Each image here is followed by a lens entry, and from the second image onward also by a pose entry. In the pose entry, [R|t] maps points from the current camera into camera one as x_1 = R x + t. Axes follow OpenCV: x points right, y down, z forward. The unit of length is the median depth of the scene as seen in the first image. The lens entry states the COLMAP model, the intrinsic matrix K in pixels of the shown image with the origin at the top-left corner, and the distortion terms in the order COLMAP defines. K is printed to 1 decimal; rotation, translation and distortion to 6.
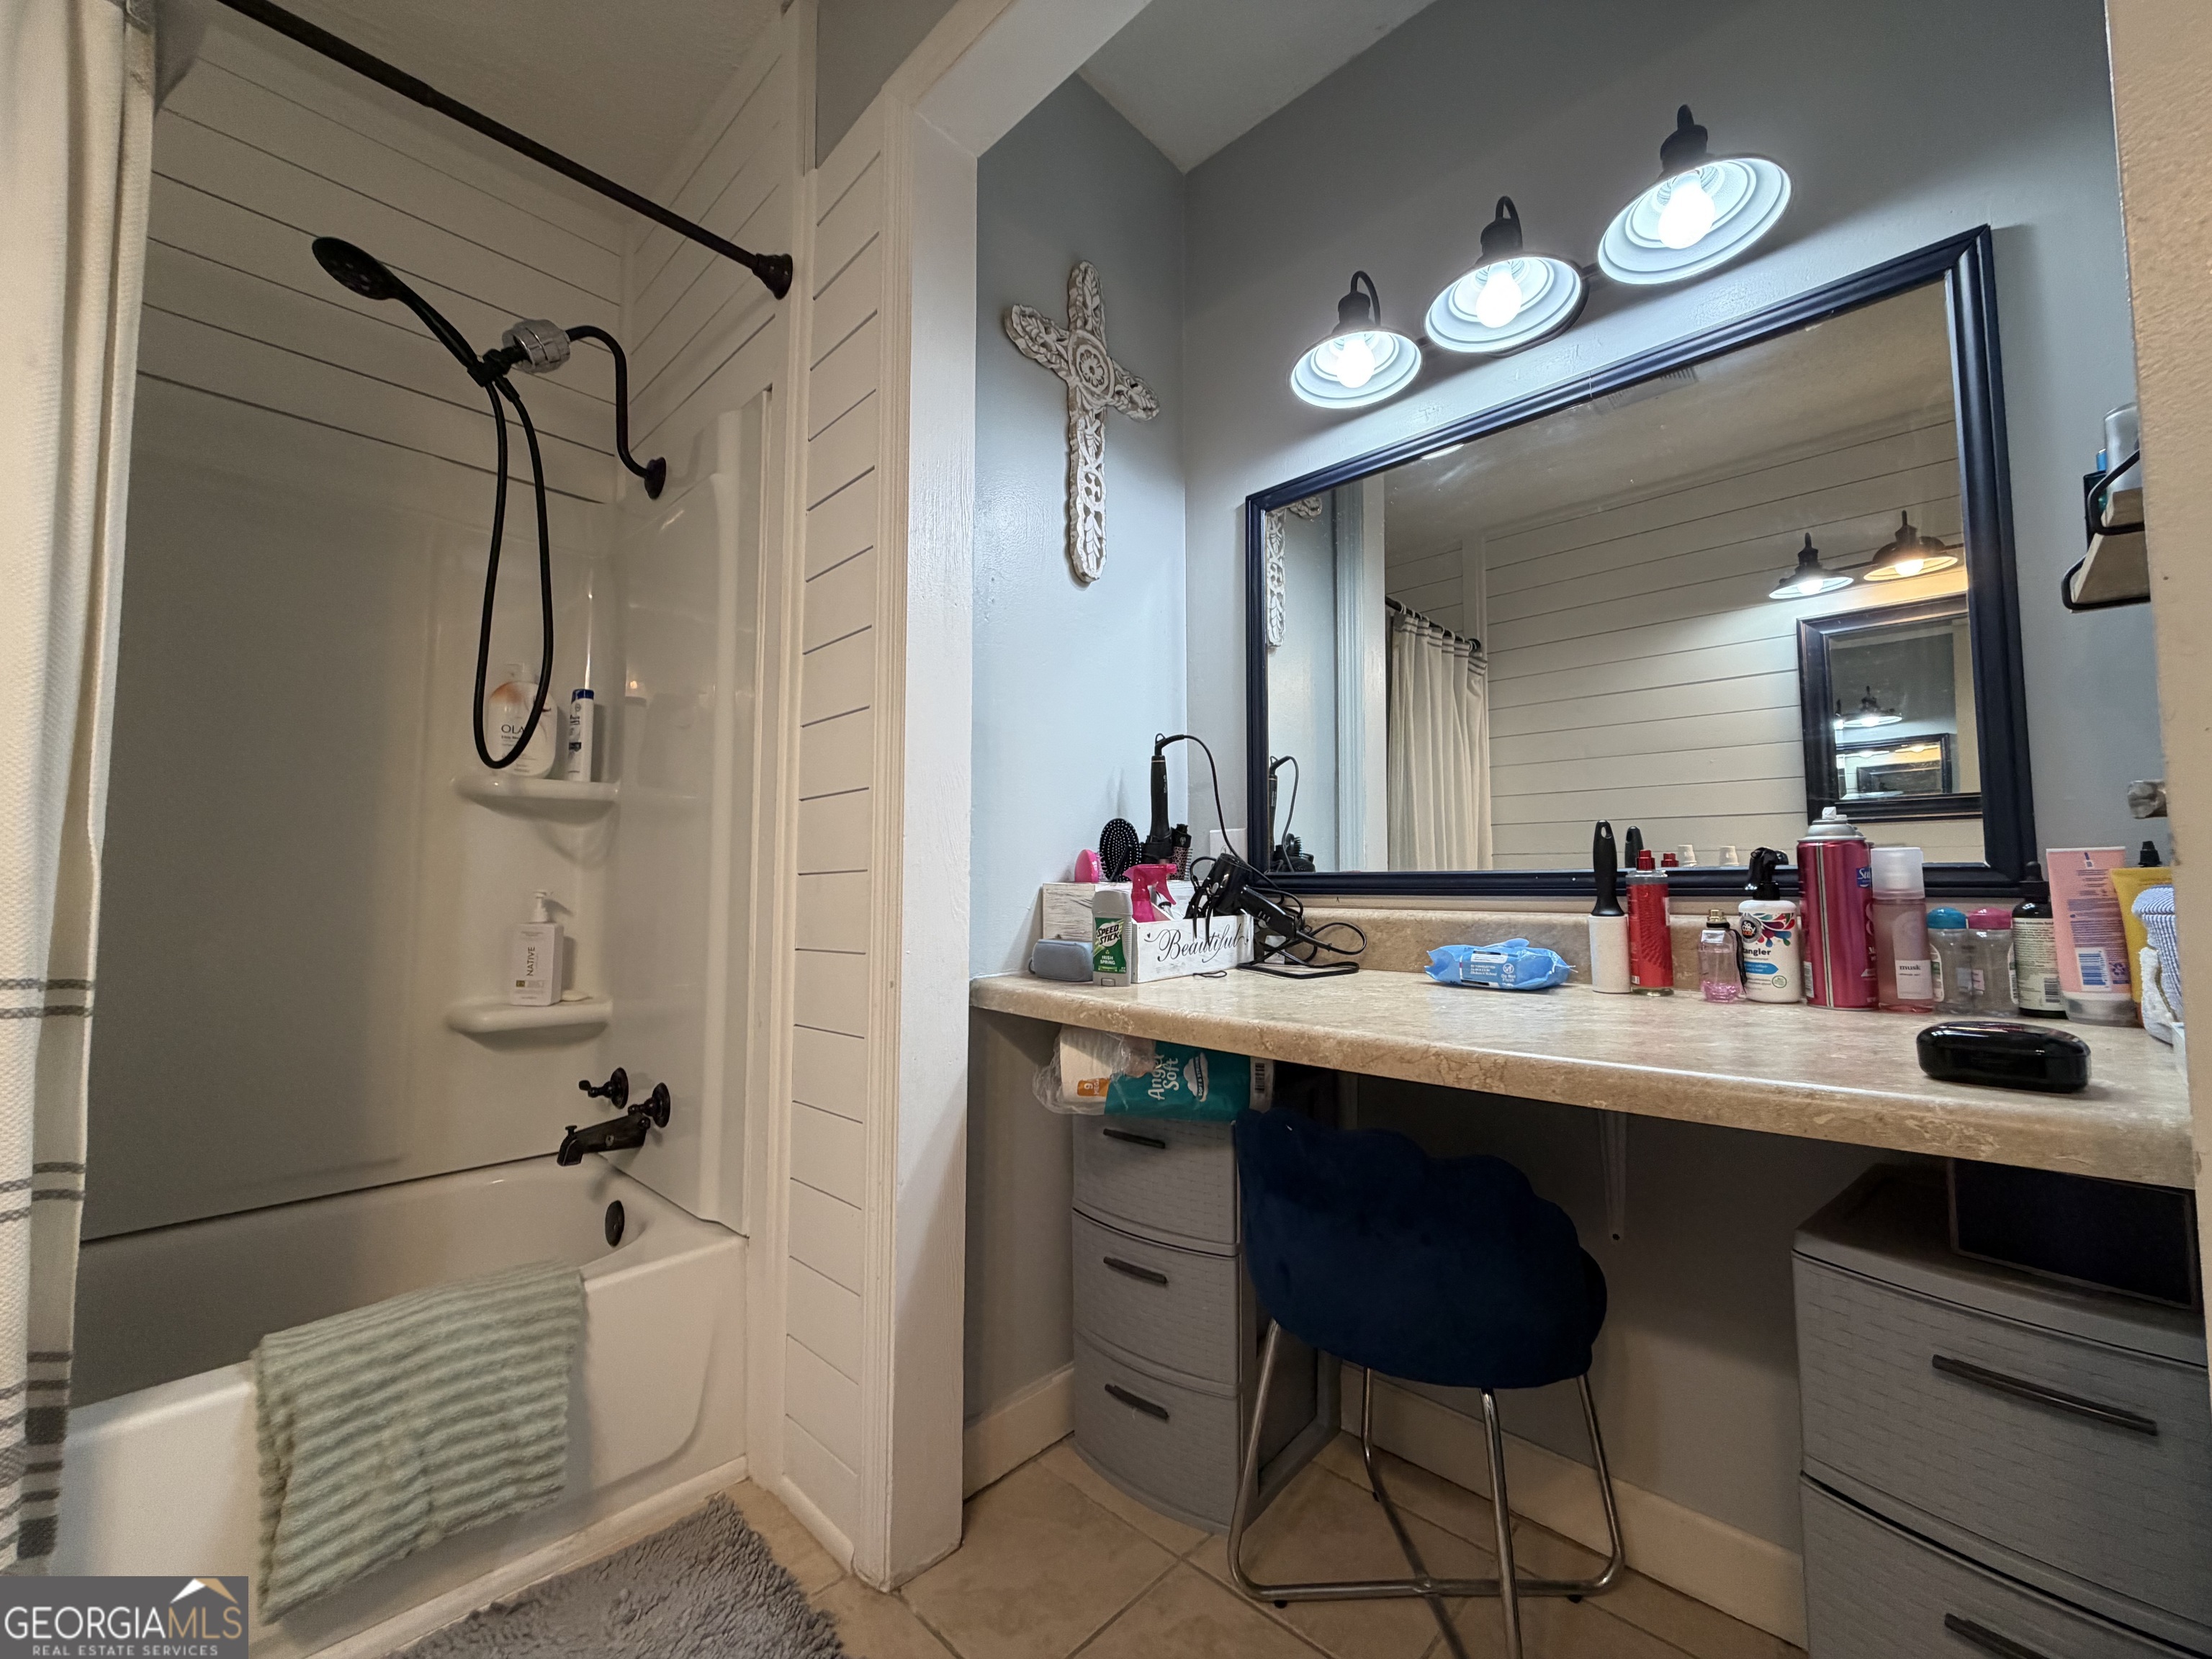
lens RADIAL K [[883.0, 0, 1101.9], [0, 883.0, 832.3], [0, 0, 1]] dist [0.000992, -0.000204]
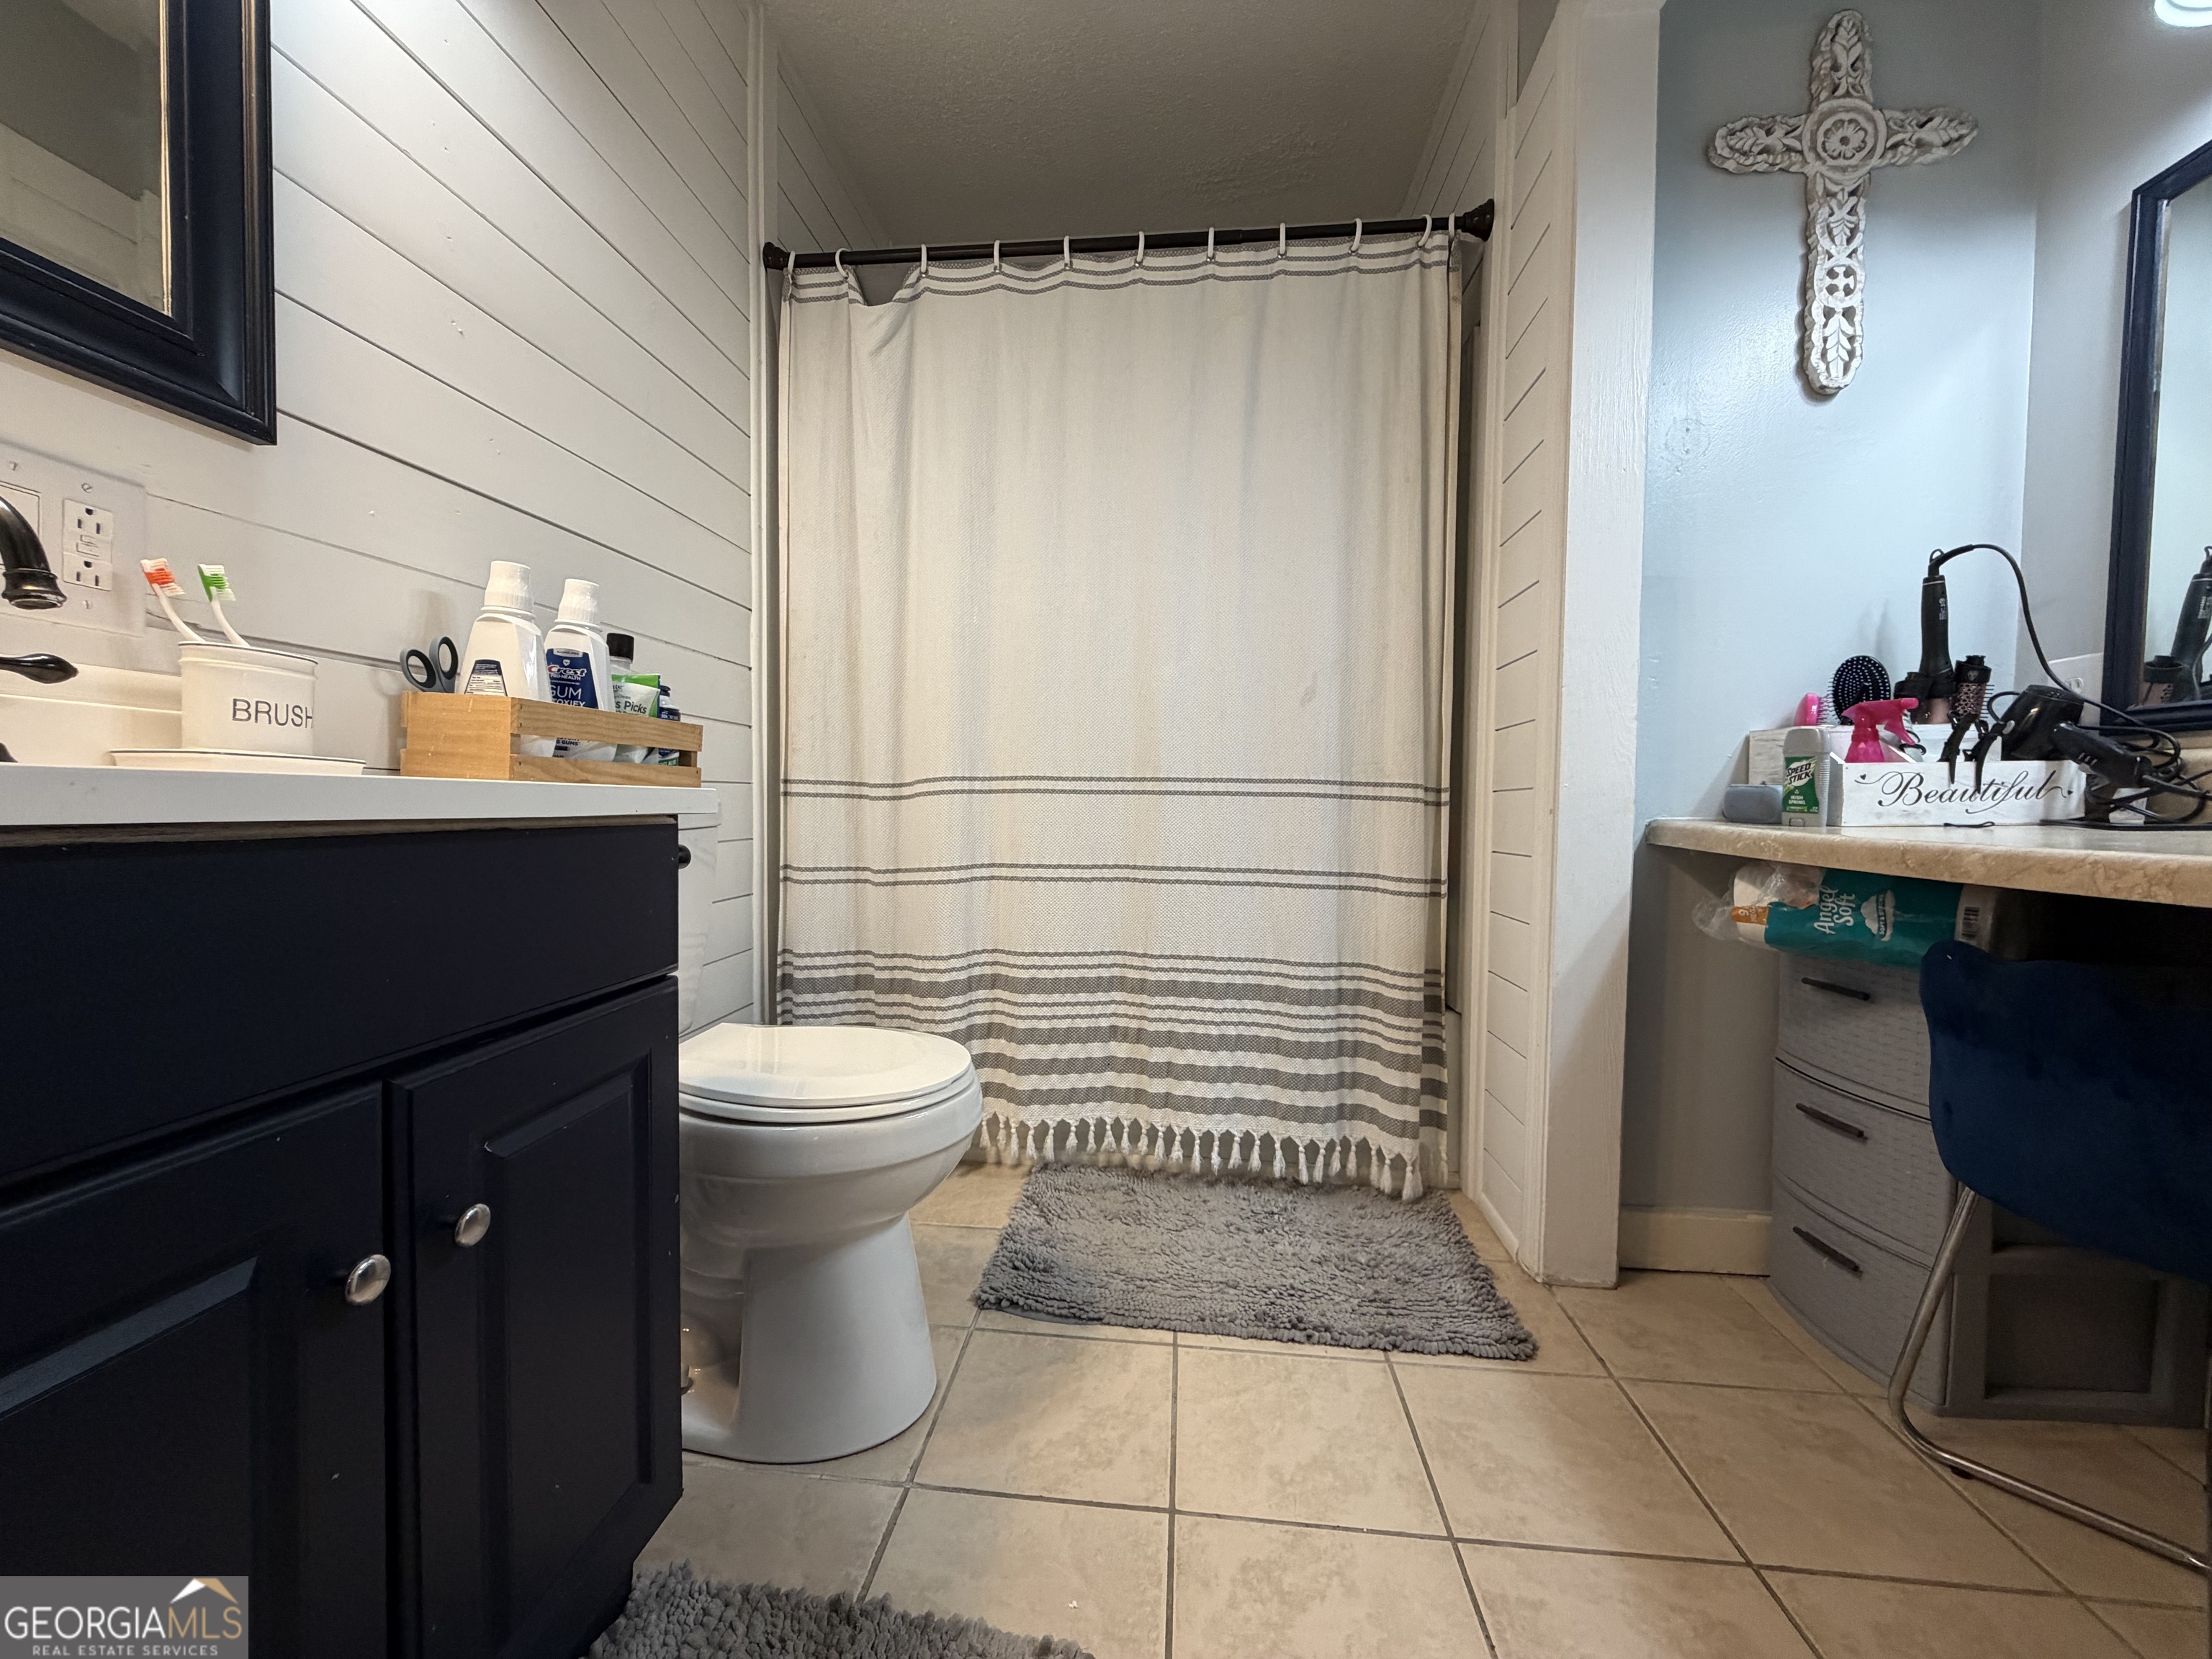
lens RADIAL K [[883.0, 0, 1103.1], [0, 883.0, 830.1], [0, 0, 1]] dist [0.000992, -0.000204]
pose [[0.619596, 0.035549, -0.784116, 0.258361], [0.038220, 0.996423, 0.075375, 0.065416], [0.783990, -0.076671, 0.616021, -0.175423]]
